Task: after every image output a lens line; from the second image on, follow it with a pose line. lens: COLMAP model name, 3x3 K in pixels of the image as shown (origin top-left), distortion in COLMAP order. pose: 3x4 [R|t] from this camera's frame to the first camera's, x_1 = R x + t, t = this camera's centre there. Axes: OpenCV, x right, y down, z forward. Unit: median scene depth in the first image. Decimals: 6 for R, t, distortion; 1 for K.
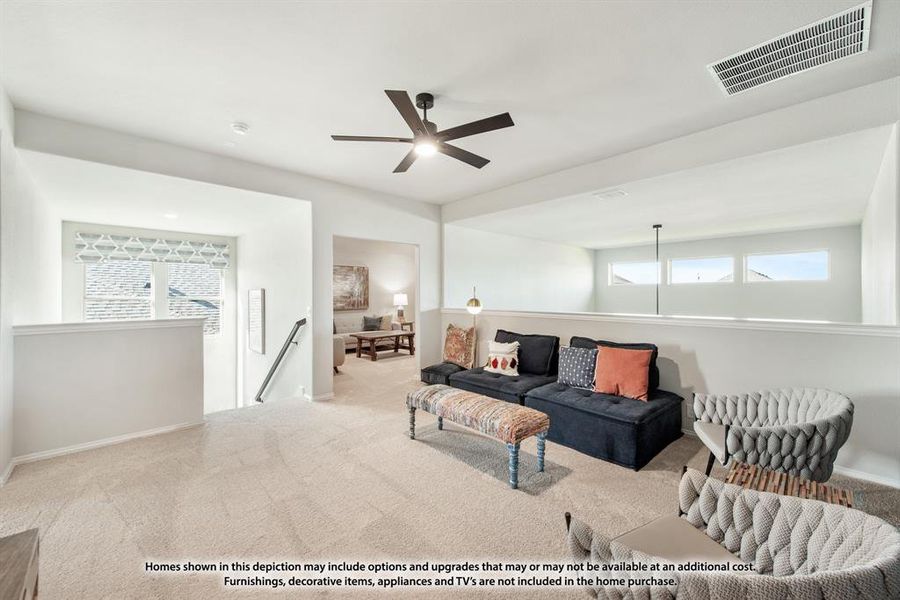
lens RADIAL K [[364.6, 0, 449.2], [0, 364.6, 298.8], [0, 0, 1]] dist [0.001040, 0.000079]
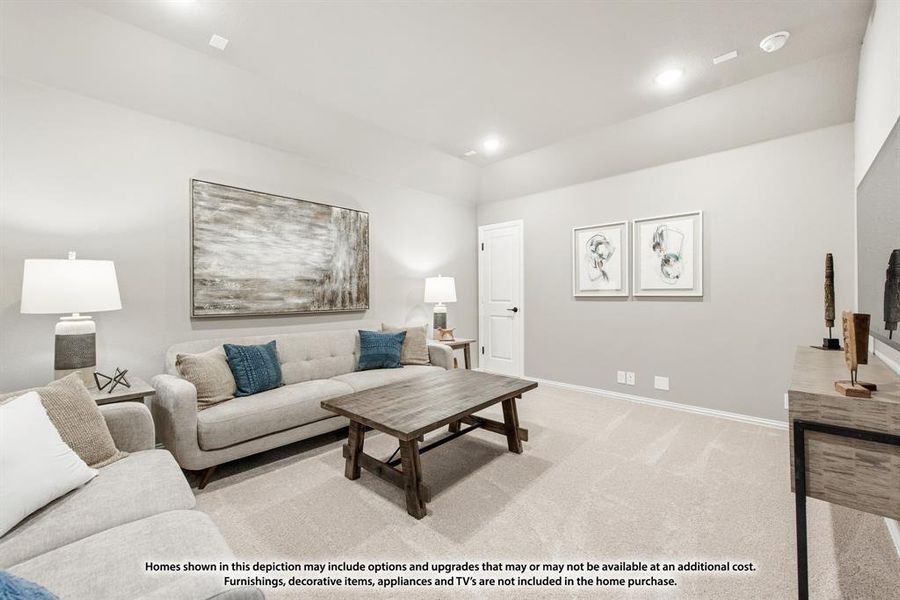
lens RADIAL K [[364.6, 0, 450.6], [0, 364.6, 297.8], [0, 0, 1]] dist [0.001040, 0.000079]
pose [[0.998441, -0.004003, 0.055676, -0.152091], [0.004349, 0.999972, -0.006093, 0.015508], [-0.055650, 0.006325, 0.998430, 0.581440]]
